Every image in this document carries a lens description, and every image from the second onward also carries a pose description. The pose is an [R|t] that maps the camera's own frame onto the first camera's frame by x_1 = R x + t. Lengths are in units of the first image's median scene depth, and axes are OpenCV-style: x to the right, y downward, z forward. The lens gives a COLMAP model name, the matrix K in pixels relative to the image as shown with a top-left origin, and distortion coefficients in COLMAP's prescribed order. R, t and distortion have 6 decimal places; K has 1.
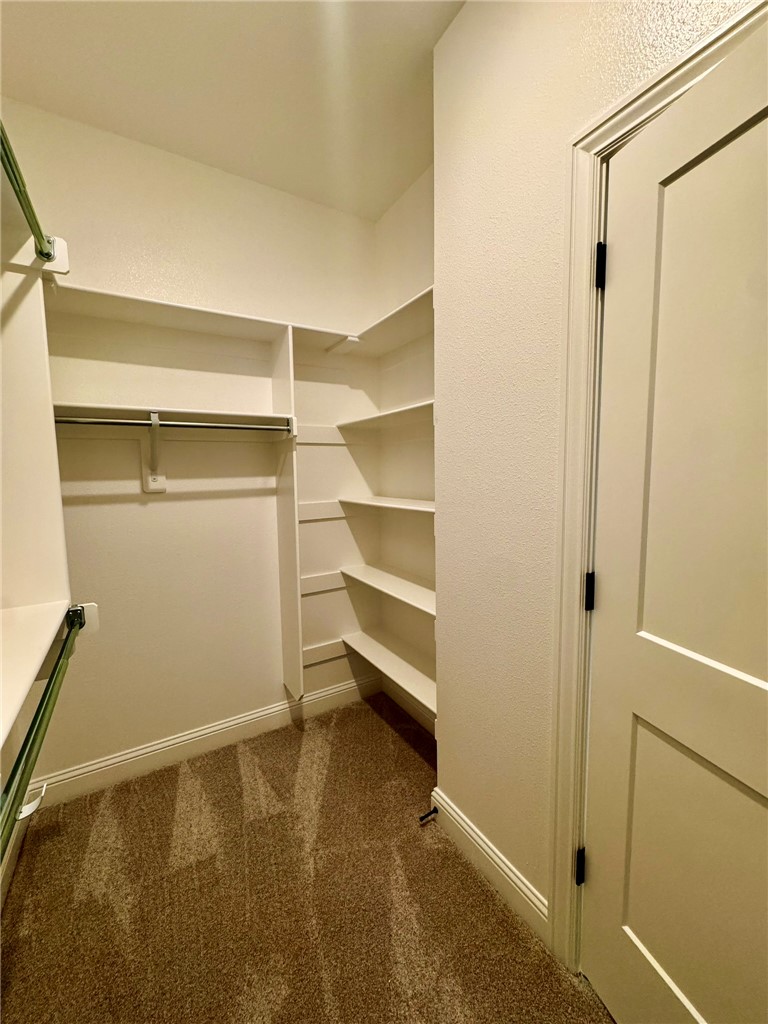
lens RADIAL K [[407.7, 0, 383.2], [0, 407.7, 511.6], [0, 0, 1]] dist [-0.002069, -0.001071]
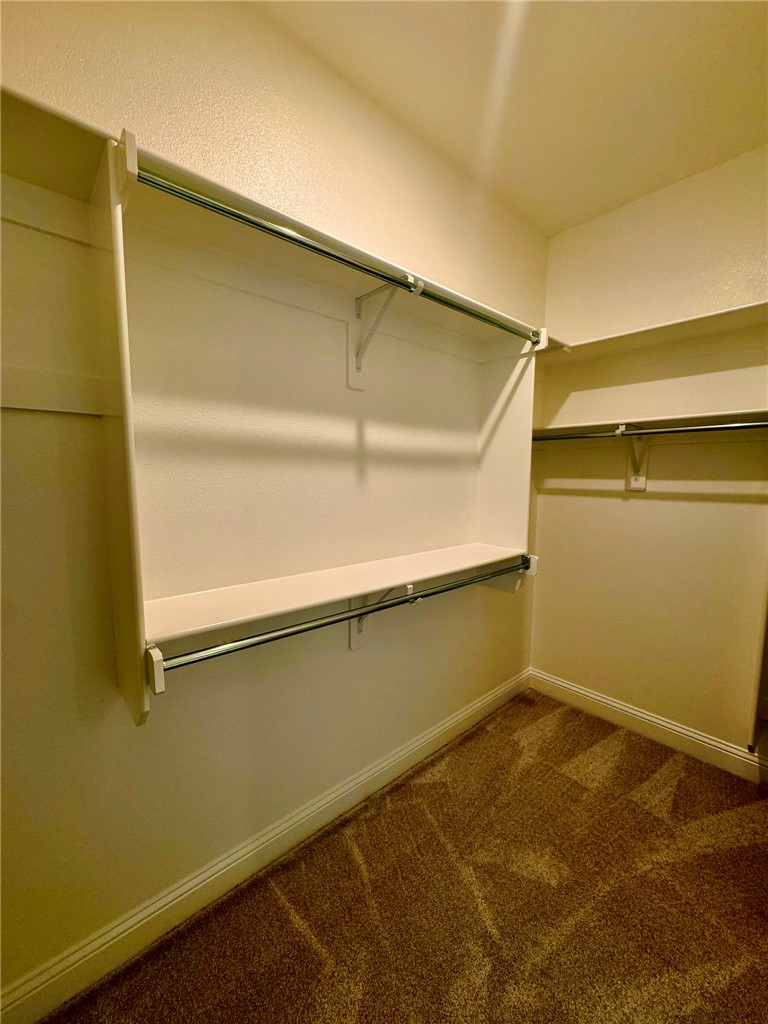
lens RADIAL K [[407.7, 0, 383.6], [0, 407.7, 513.0], [0, 0, 1]] dist [-0.002069, -0.001071]
pose [[0.181418, 0.117188, -0.976399, 0.479939], [-0.108120, 0.989232, 0.098639, -0.021901], [0.977444, 0.087674, 0.192135, 0.081086]]
